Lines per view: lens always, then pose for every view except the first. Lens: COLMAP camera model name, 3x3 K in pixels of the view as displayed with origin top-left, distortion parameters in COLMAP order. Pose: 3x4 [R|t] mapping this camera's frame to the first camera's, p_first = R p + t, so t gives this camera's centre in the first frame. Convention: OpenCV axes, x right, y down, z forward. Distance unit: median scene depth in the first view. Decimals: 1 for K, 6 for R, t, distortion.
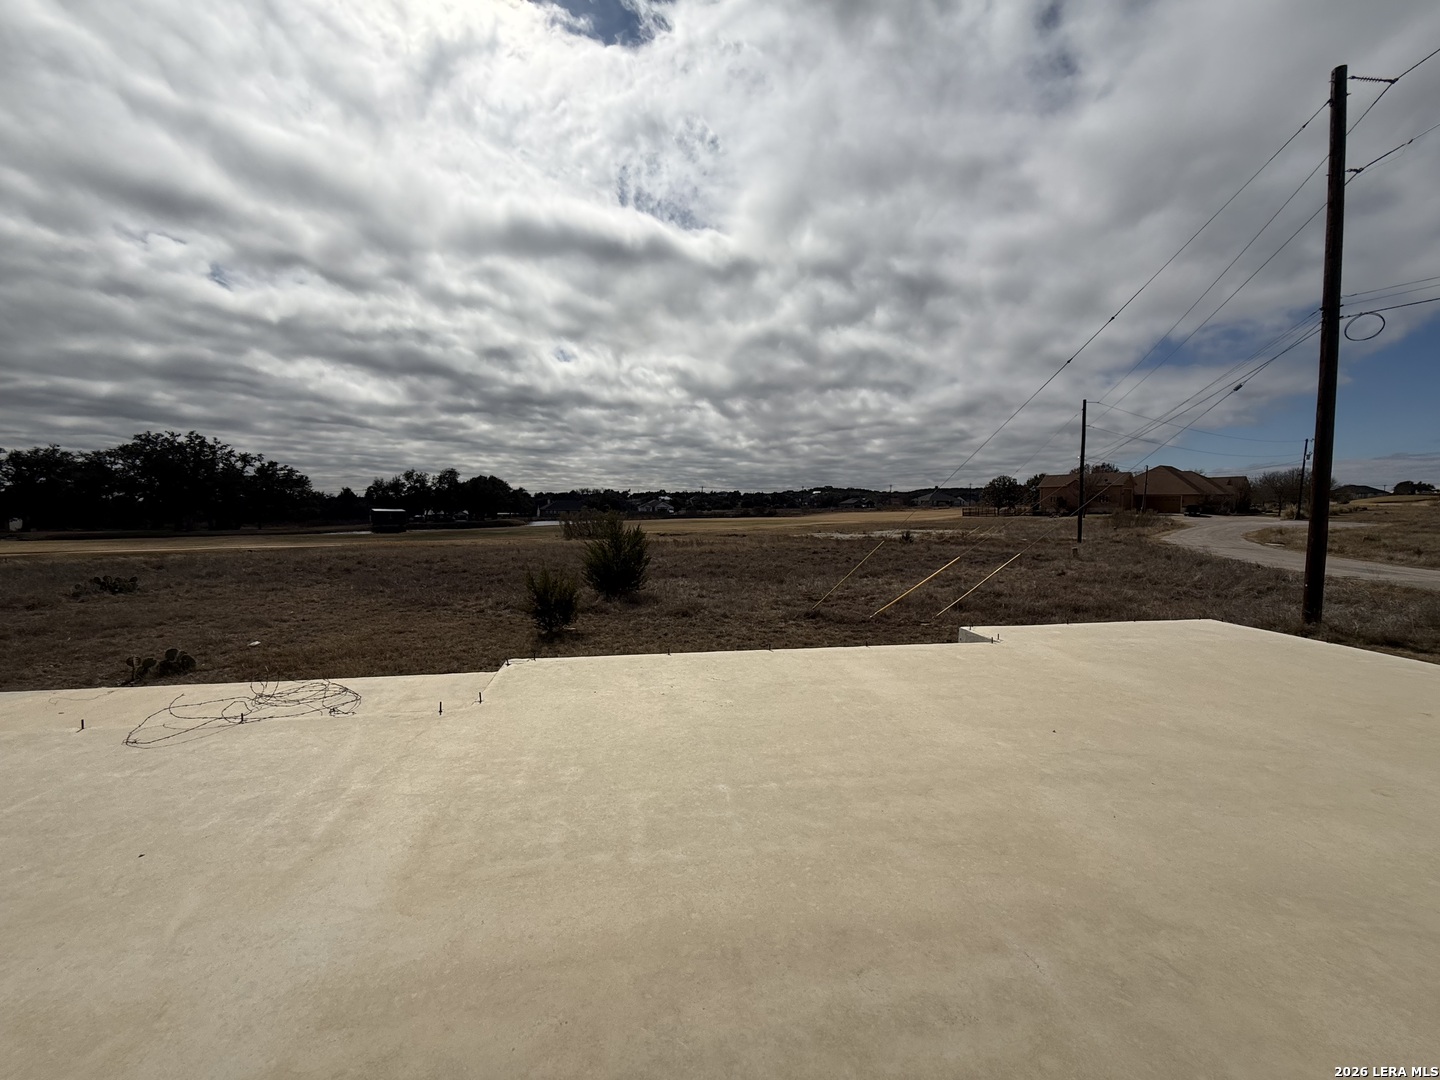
lens RADIAL K [[570.6, 0, 723.1], [0, 570.6, 538.1], [0, 0, 1]] dist [0.000110, 0.000125]
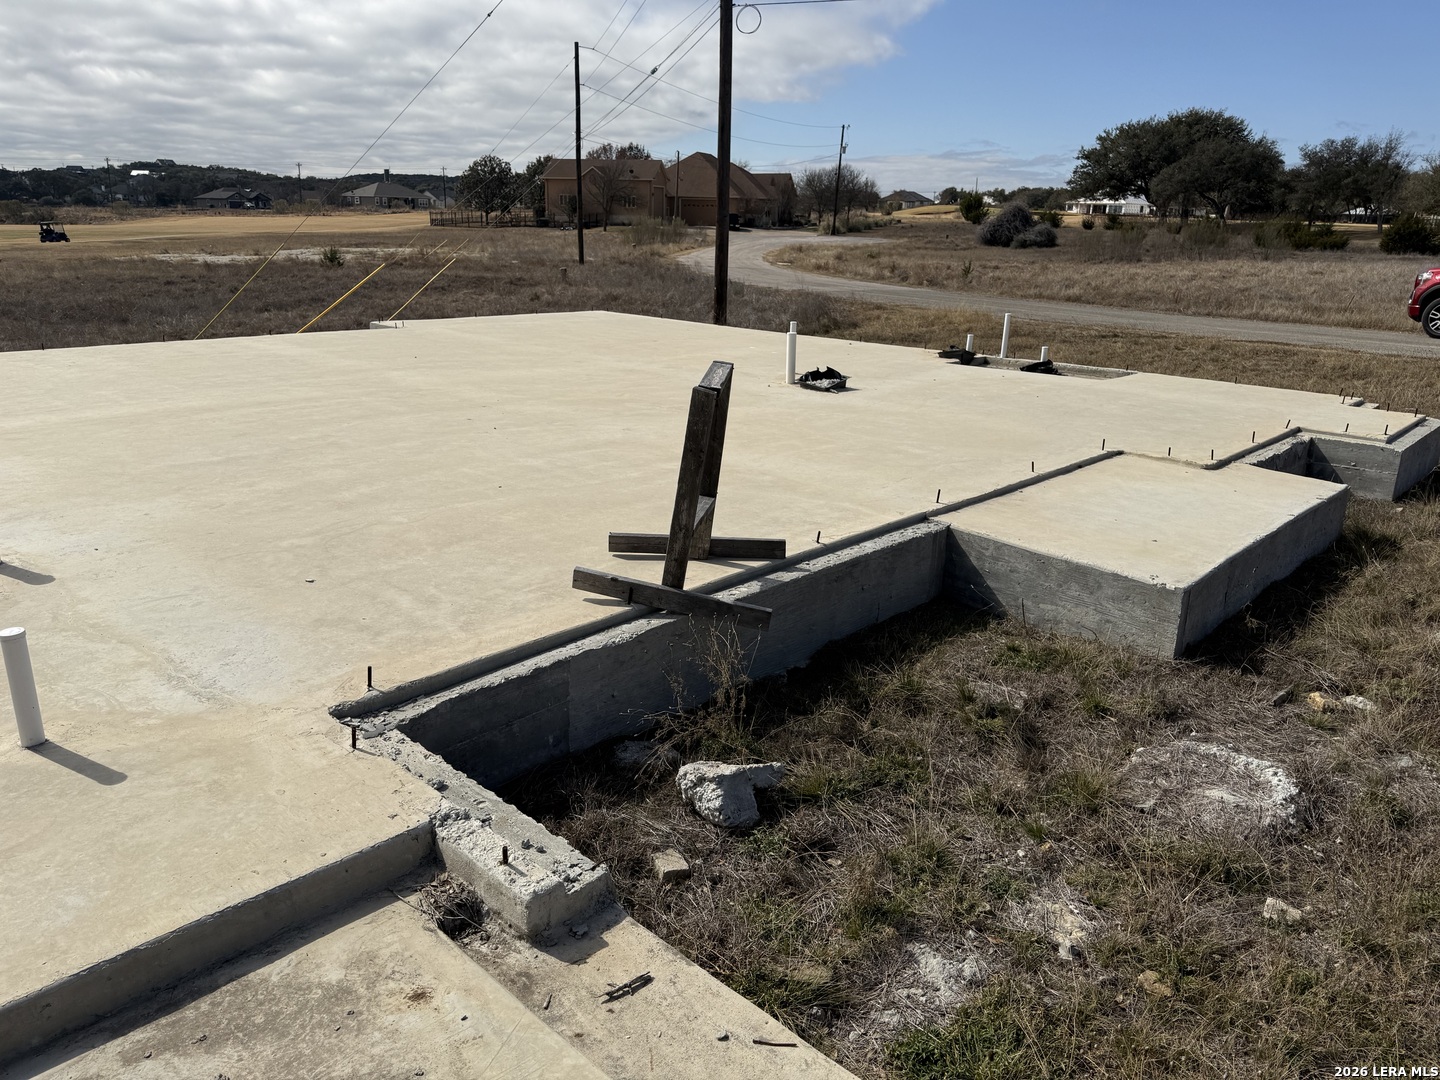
lens RADIAL K [[1012.3, 0, 711.3], [0, 1012.3, 548.8], [0, 0, 1]] dist [0.049773, -0.058549]
pose [[0.798099, -0.173156, 0.577109, -0.016831], [0.015176, 0.963289, 0.268039, 0.006016], [-0.602335, -0.205164, 0.771427, -0.067394]]
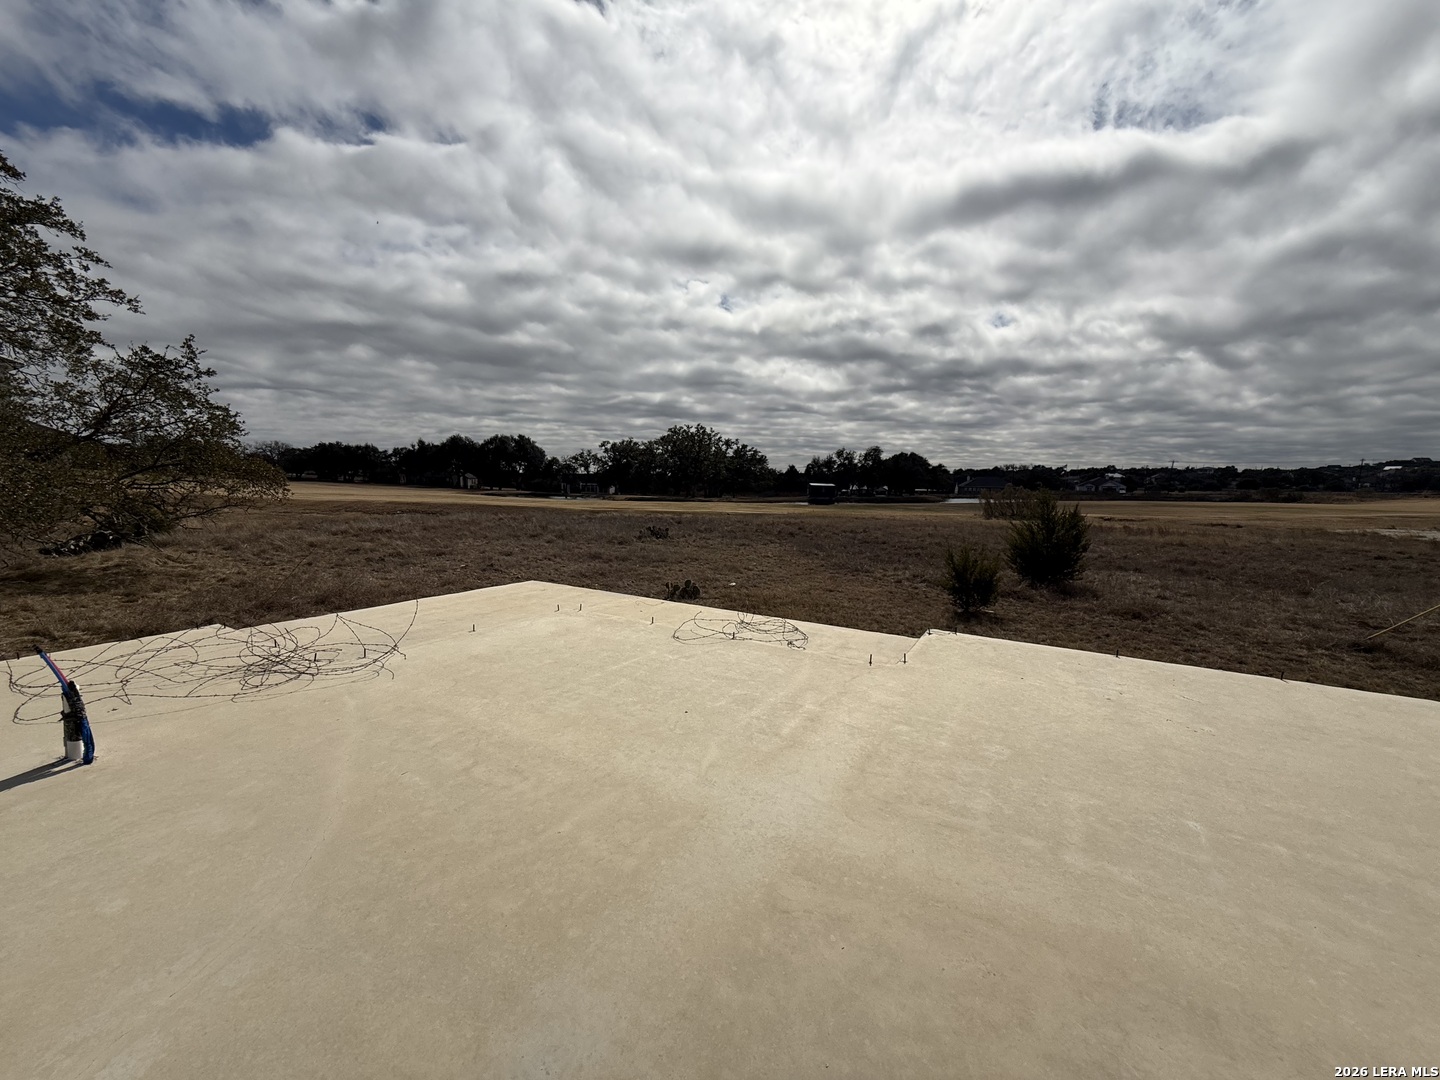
lens RADIAL K [[570.6, 0, 724.0], [0, 570.6, 537.1], [0, 0, 1]] dist [0.000110, 0.000125]
pose [[0.765821, 0.074602, -0.638711, -0.000974], [-0.049569, 0.997141, 0.057034, 0.000424], [0.641140, -0.012018, 0.767330, -0.002097]]
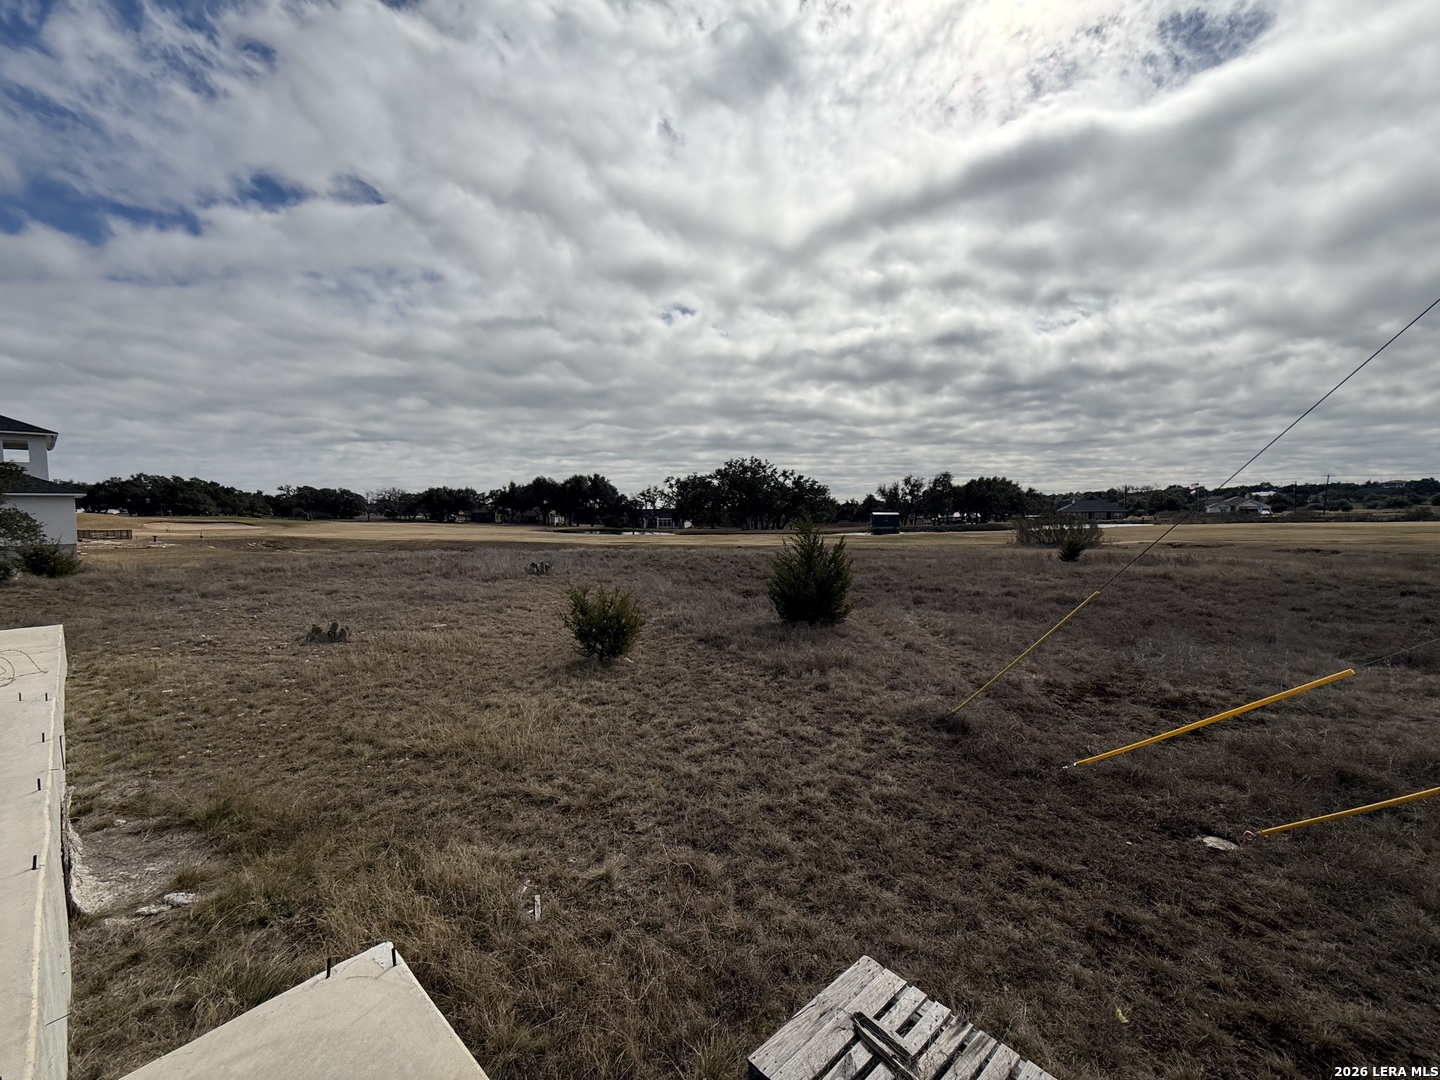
lens RADIAL K [[570.6, 0, 723.4], [0, 570.6, 537.7], [0, 0, 1]] dist [0.000110, 0.000125]
pose [[0.642508, 0.025450, -0.765856, 0.062885], [-0.029514, 0.999529, 0.008454, -0.004107], [0.765710, 0.017172, 0.642956, 0.081476]]
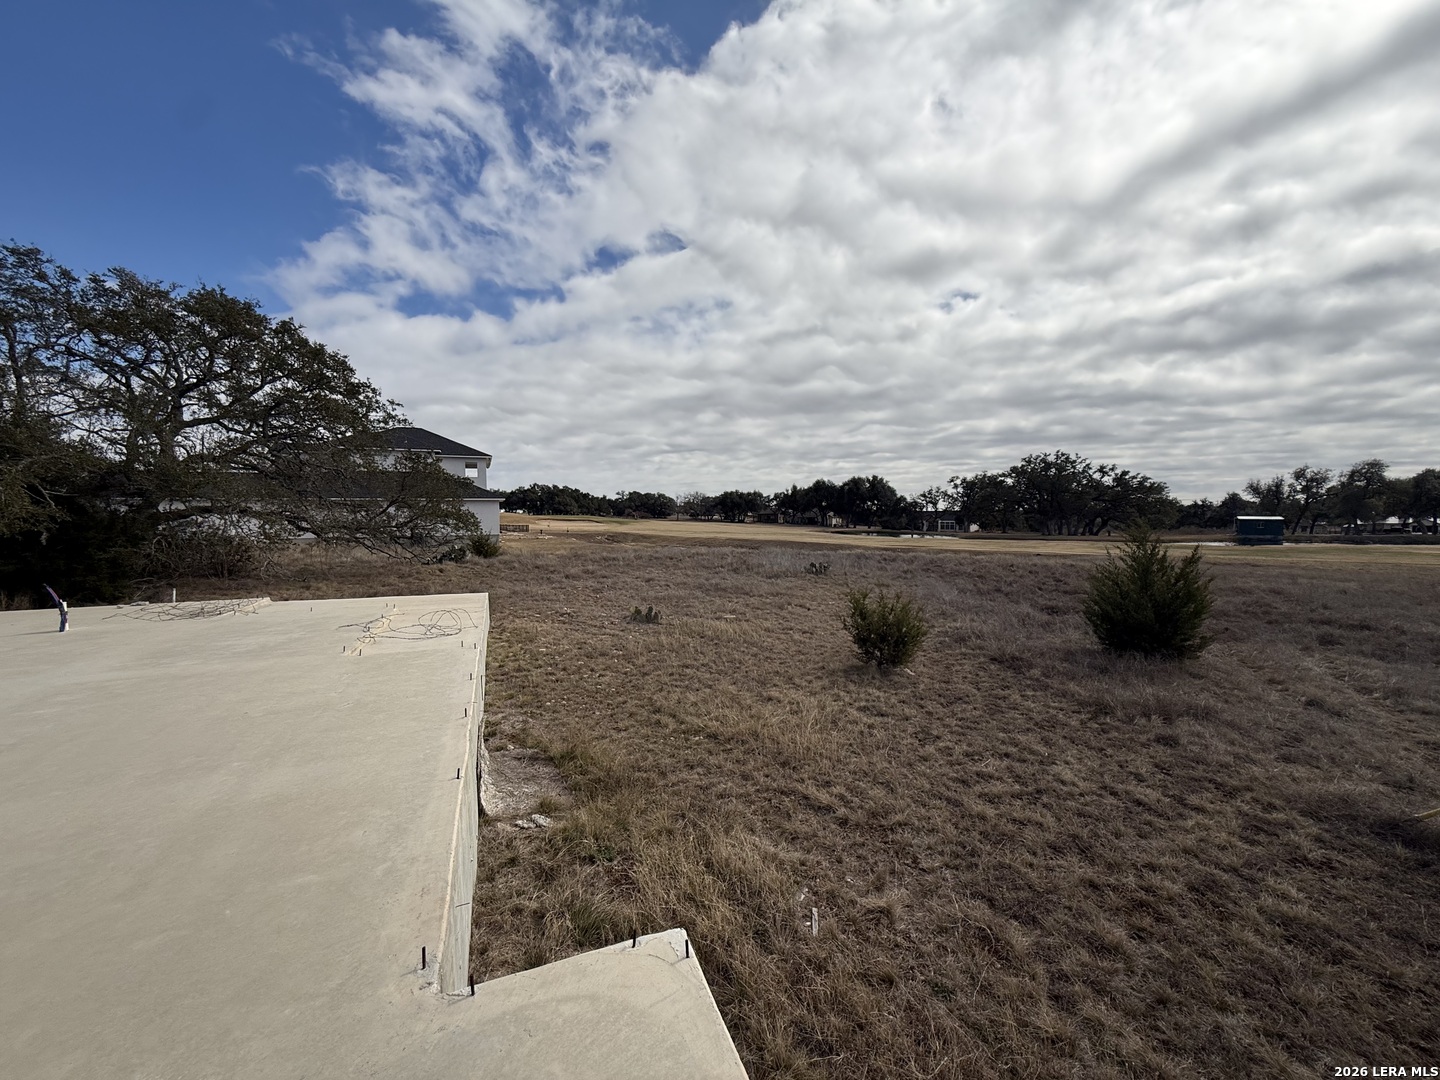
lens RADIAL K [[570.6, 0, 724.0], [0, 570.6, 537.9], [0, 0, 1]] dist [0.000110, 0.000125]
pose [[0.220907, 0.034871, -0.974671, 0.059975], [-0.048227, 0.998529, 0.024794, -0.004193], [0.974102, 0.041529, 0.222264, 0.081947]]
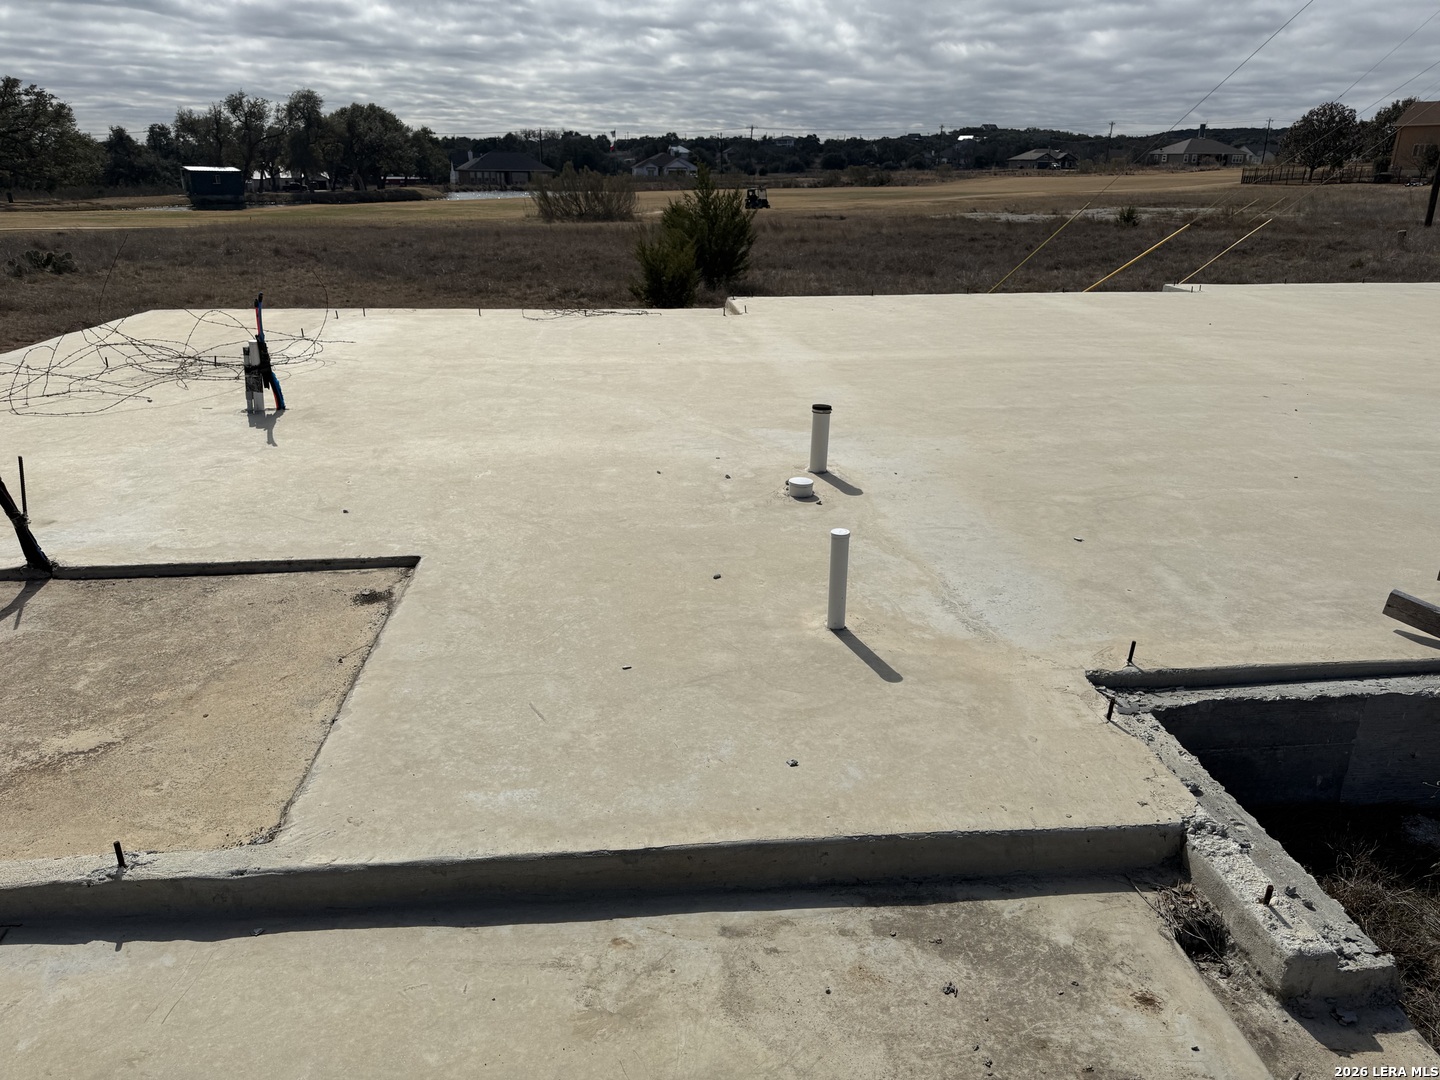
lens RADIAL K [[1012.3, 0, 719.1], [0, 1012.3, 526.4], [0, 0, 1]] dist [0.049773, -0.058549]
pose [[0.998241, 0.021866, -0.055105, -0.018685], [-0.005554, 0.959904, 0.280274, 0.006053], [0.059024, -0.279474, 0.958337, -0.066297]]
